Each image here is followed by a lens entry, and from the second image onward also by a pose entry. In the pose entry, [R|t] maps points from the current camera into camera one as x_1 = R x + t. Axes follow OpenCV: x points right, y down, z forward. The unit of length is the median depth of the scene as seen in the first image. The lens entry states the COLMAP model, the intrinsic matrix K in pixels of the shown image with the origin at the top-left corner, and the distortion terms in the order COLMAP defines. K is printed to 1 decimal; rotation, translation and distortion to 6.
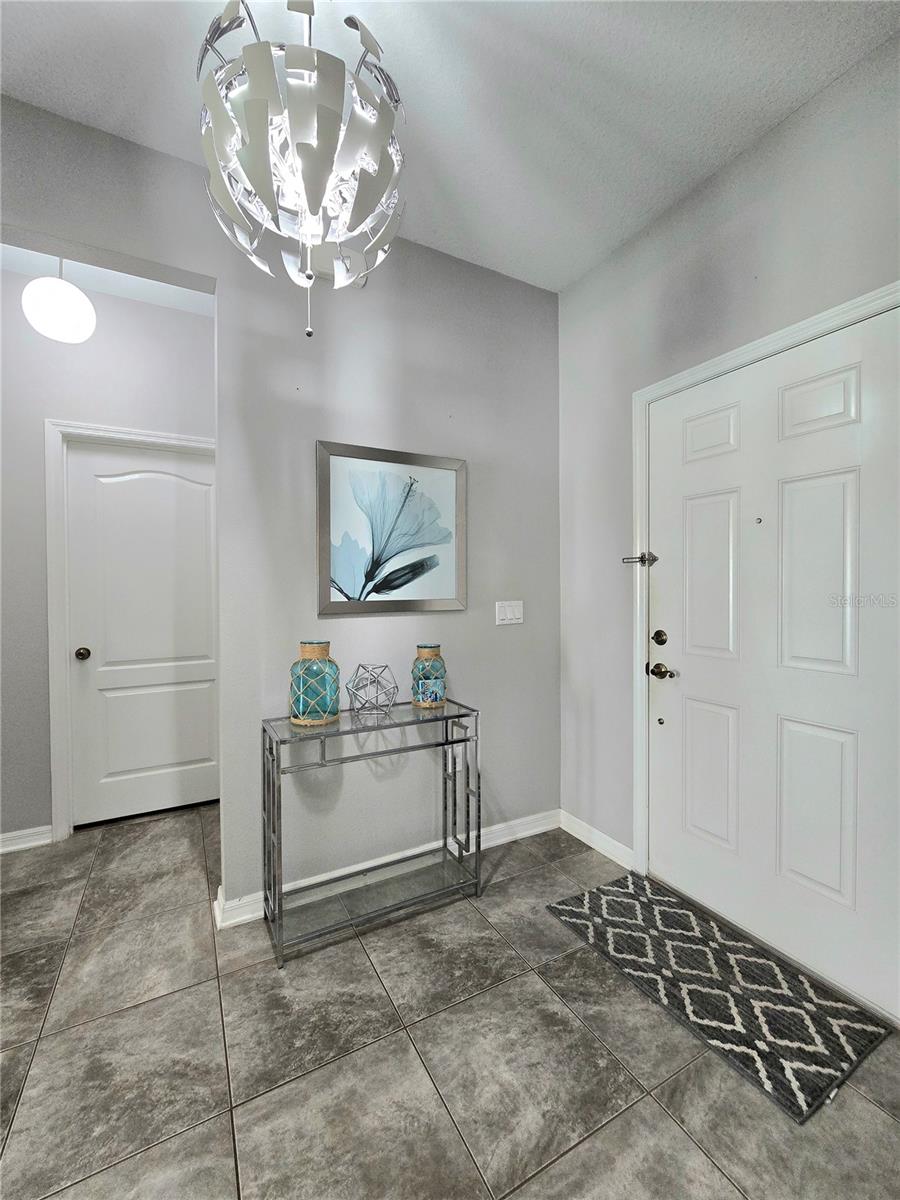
lens RADIAL K [[494.8, 0, 445.8], [0, 494.8, 595.0], [0, 0, 1]] dist [-0.002253, 0.002130]
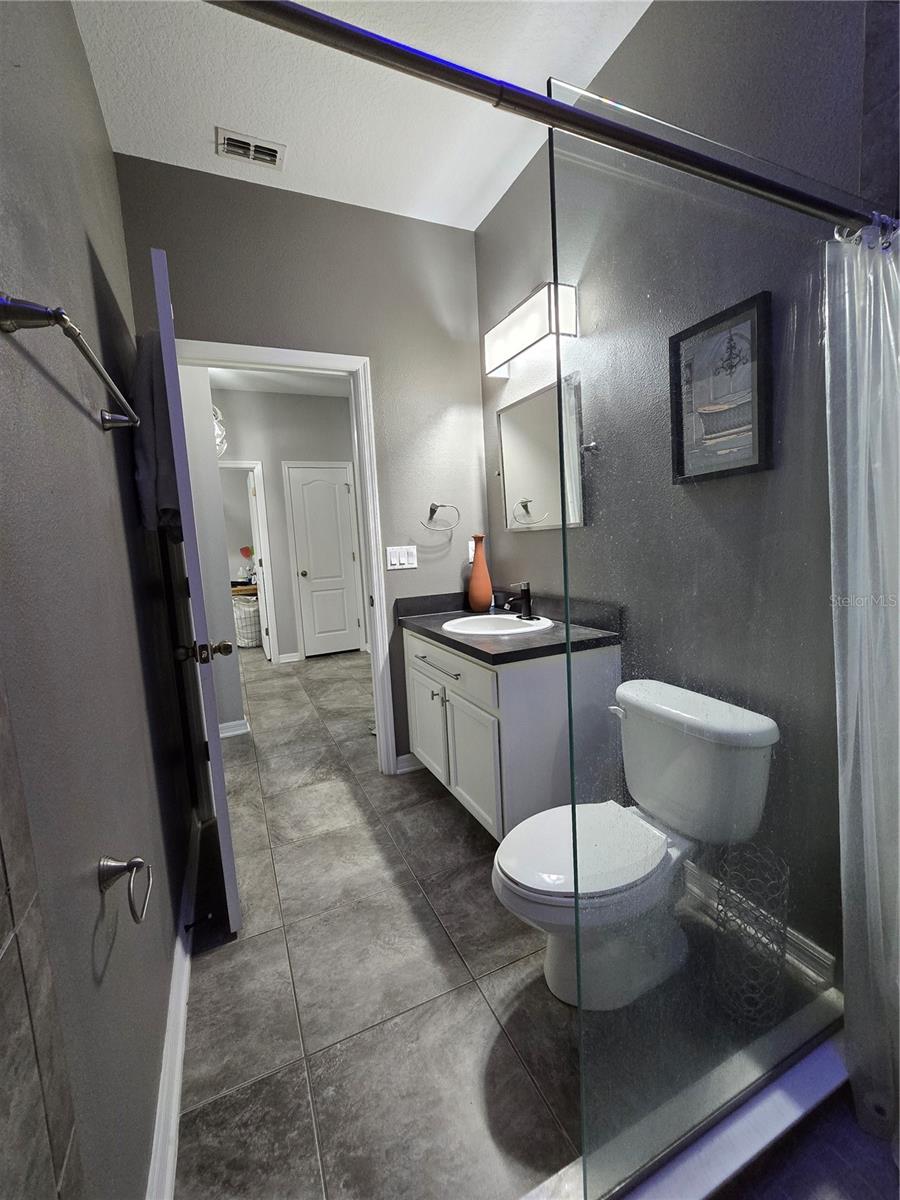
lens RADIAL K [[494.8, 0, 450.0], [0, 494.8, 595.8], [0, 0, 1]] dist [-0.002253, 0.002130]
pose [[-0.995305, 0.056309, 0.078724, -1.308665], [0.065172, 0.991229, 0.114971, 0.013846], [-0.071560, 0.119562, -0.990244, 2.572929]]
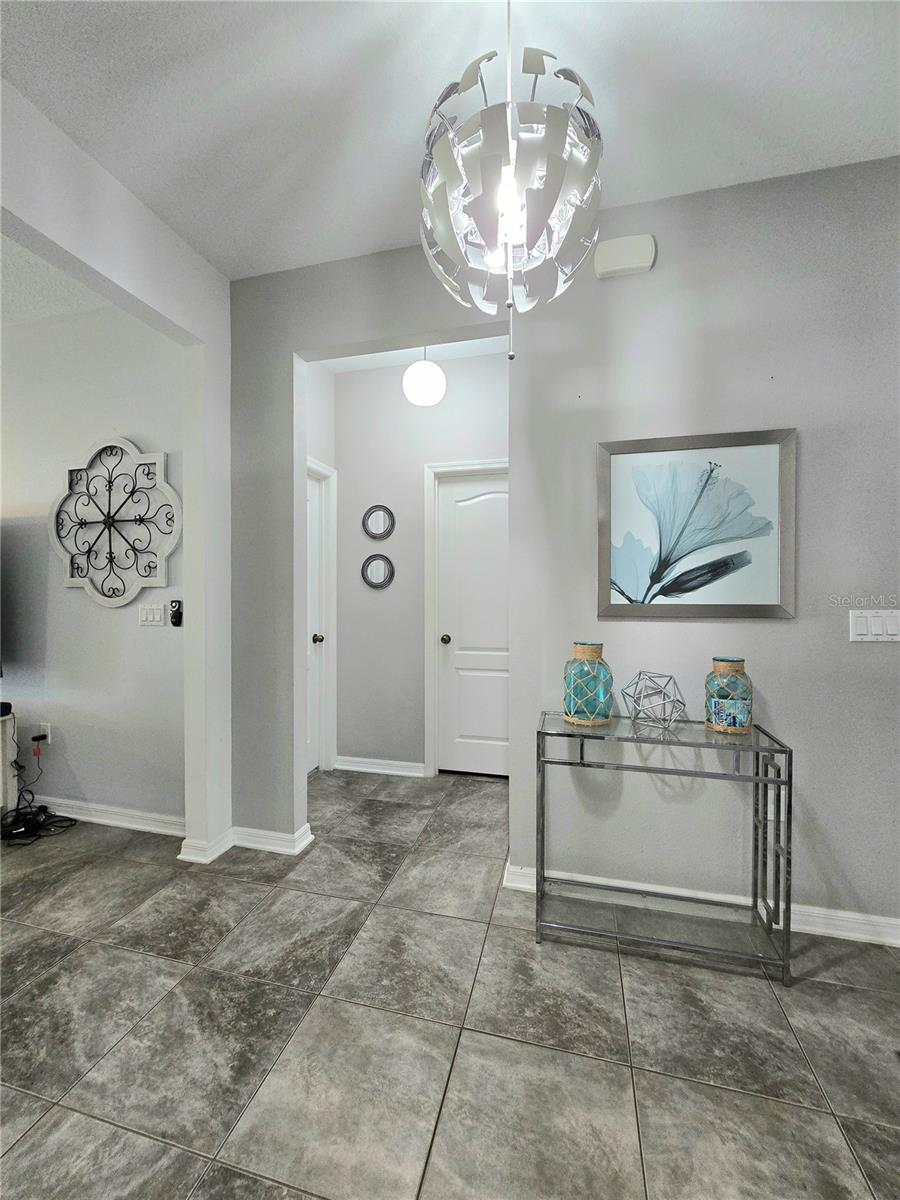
lens RADIAL K [[494.8, 0, 446.6], [0, 494.8, 595.1], [0, 0, 1]] dist [-0.002253, 0.002130]
pose [[0.733286, 0.013151, -0.679793, 0.201556], [-0.013872, 0.999894, 0.004380, -0.003678], [0.679779, 0.006218, 0.733391, 0.058913]]
